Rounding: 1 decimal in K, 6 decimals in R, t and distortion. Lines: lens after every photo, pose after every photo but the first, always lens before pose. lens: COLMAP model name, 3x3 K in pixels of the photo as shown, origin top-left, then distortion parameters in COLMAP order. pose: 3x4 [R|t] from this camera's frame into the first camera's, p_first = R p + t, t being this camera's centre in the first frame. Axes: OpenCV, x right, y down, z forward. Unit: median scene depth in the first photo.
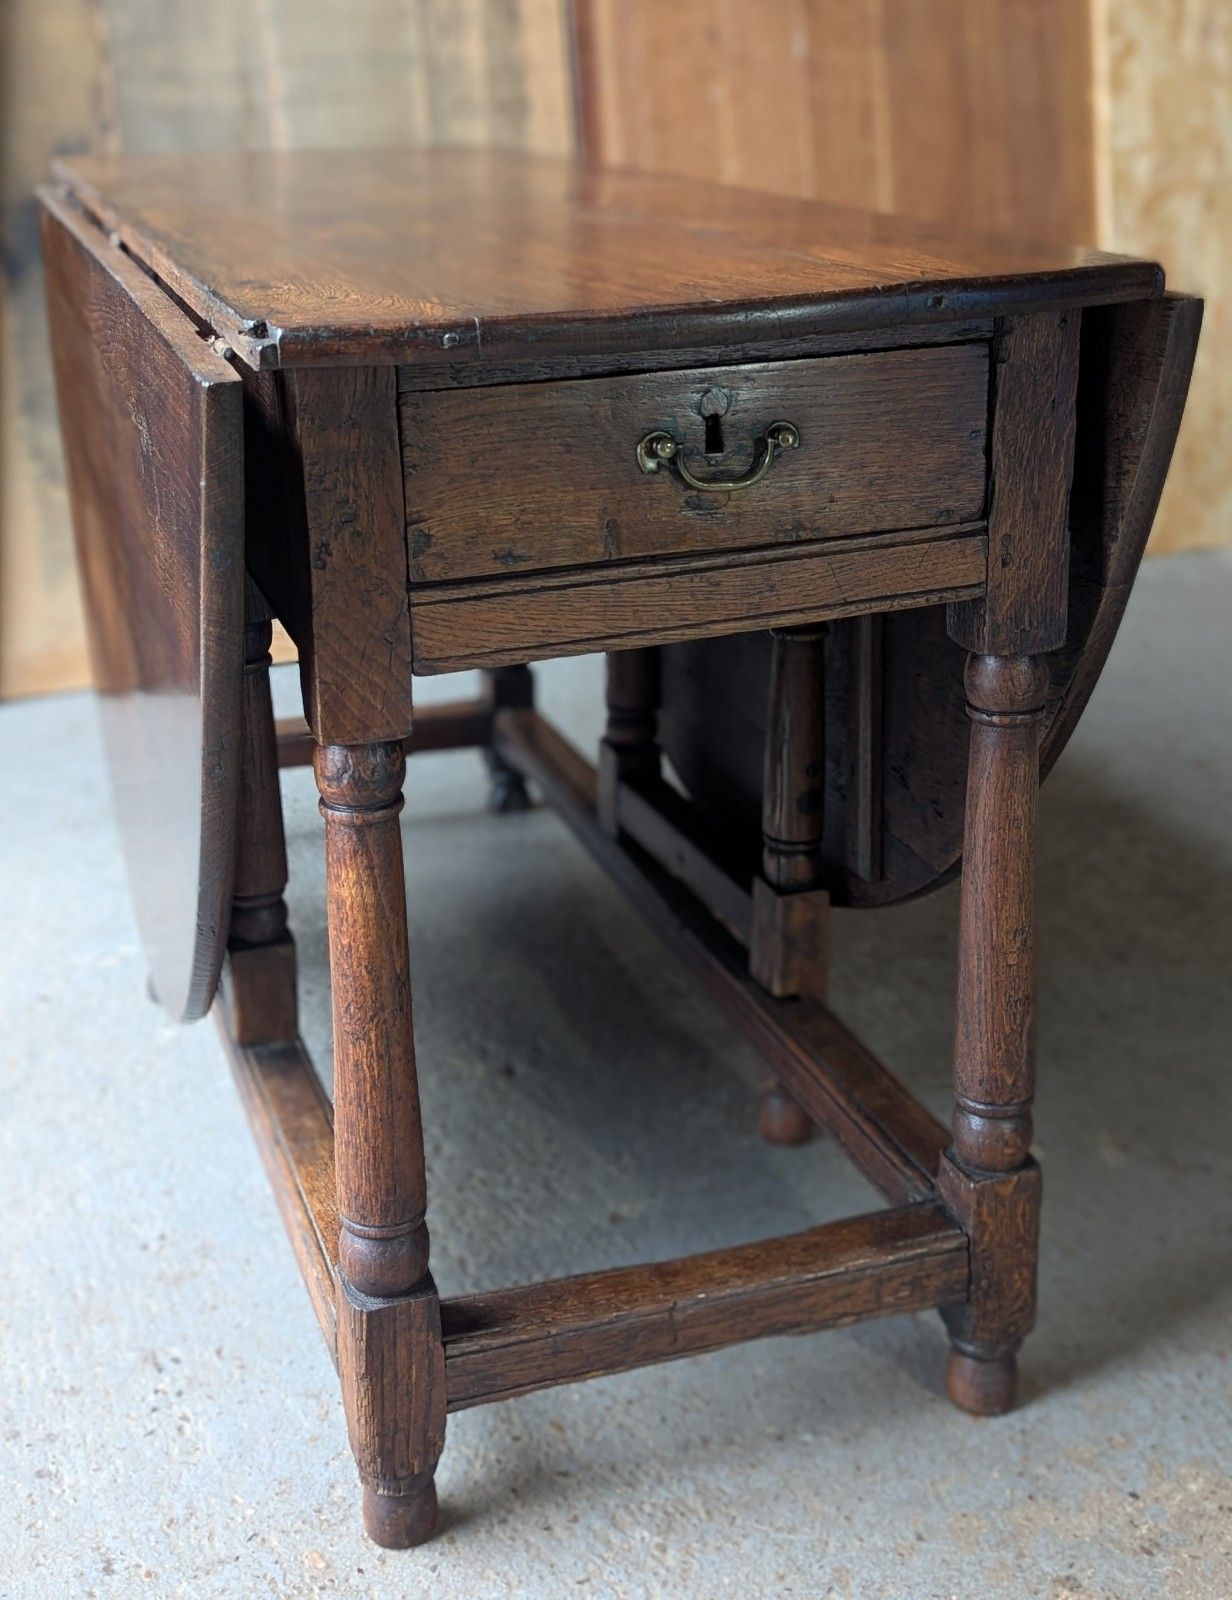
lens RADIAL K [[2097.8, 0, 636.4], [0, 2097.8, 603.4], [0, 0, 1]] dist [0.028346, 0.019906]
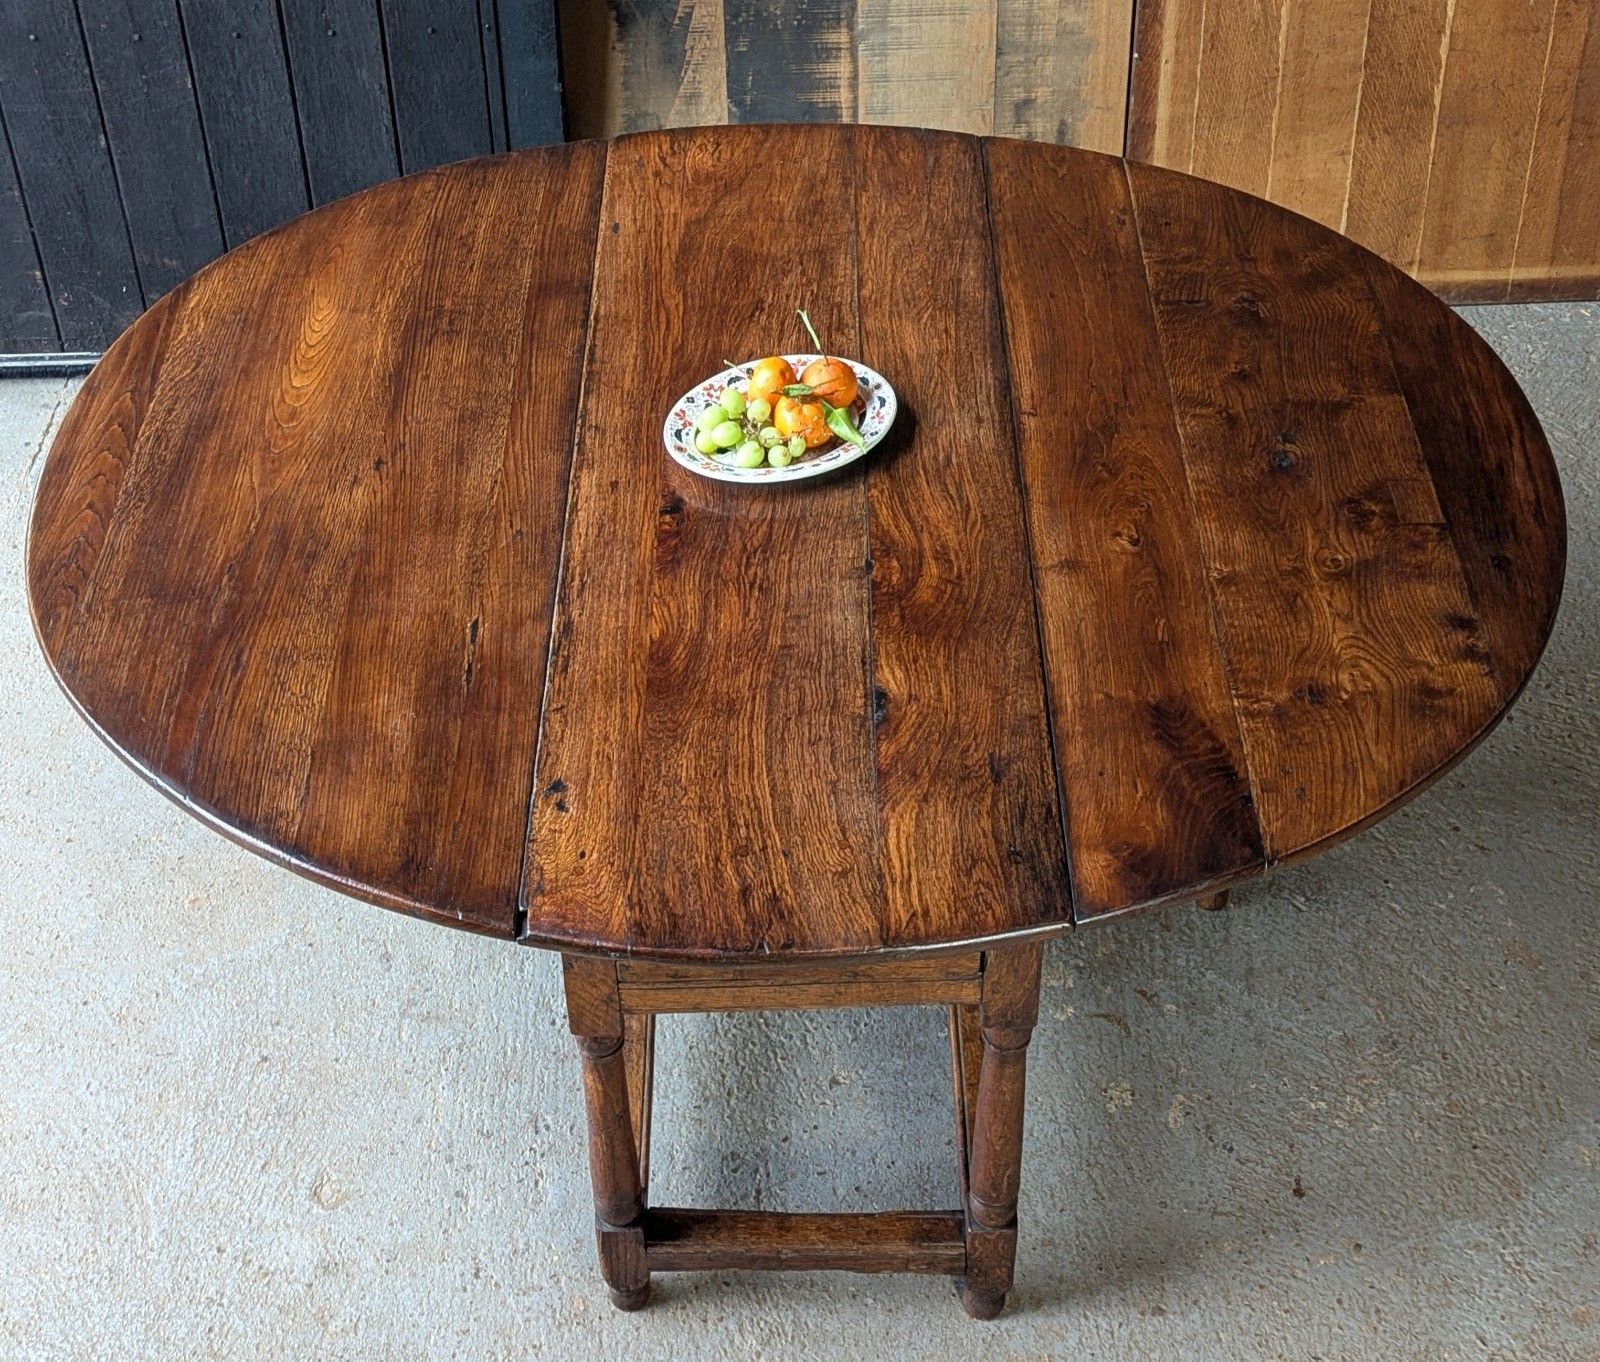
lens RADIAL K [[2341.8, 0, 811.6], [0, 2341.8, 455.2], [0, 0, 1]] dist [0.098259, -0.189951]
pose [[0.946642, 0.216241, -0.238973, 0.357443], [-0.096574, 0.897749, 0.429791, -1.072635], [0.307476, -0.383779, 0.870731, -0.433158]]
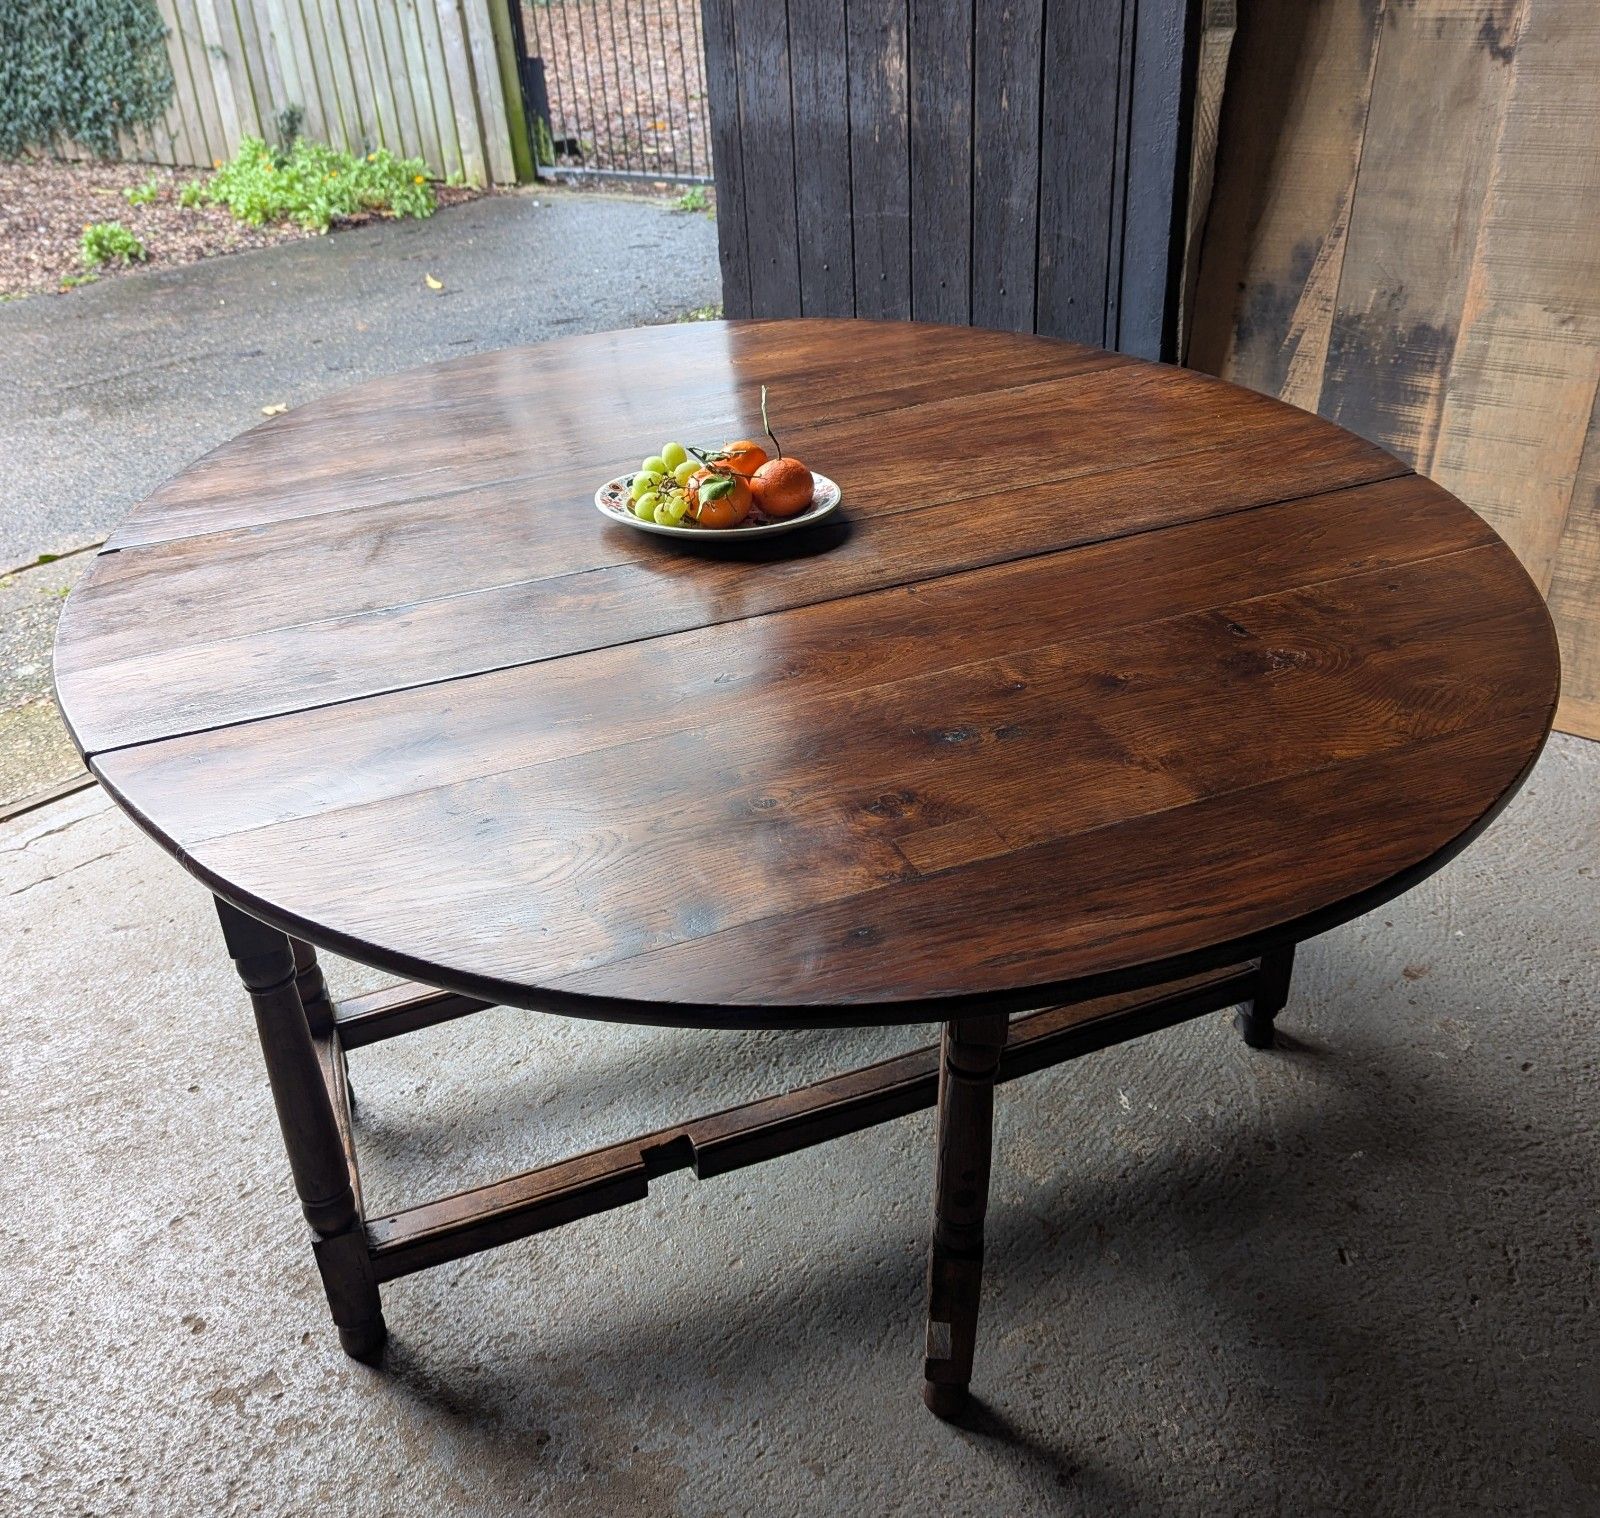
lens RADIAL K [[1543.9, 0, 780.0], [0, 1543.9, 737.8], [0, 0, 1]] dist [0.049089, -0.016353]
pose [[0.440240, 0.419446, -0.793885, 0.971545], [-0.184251, 0.907563, 0.377333, -0.508750], [0.878772, -0.019843, 0.476829, 0.550153]]
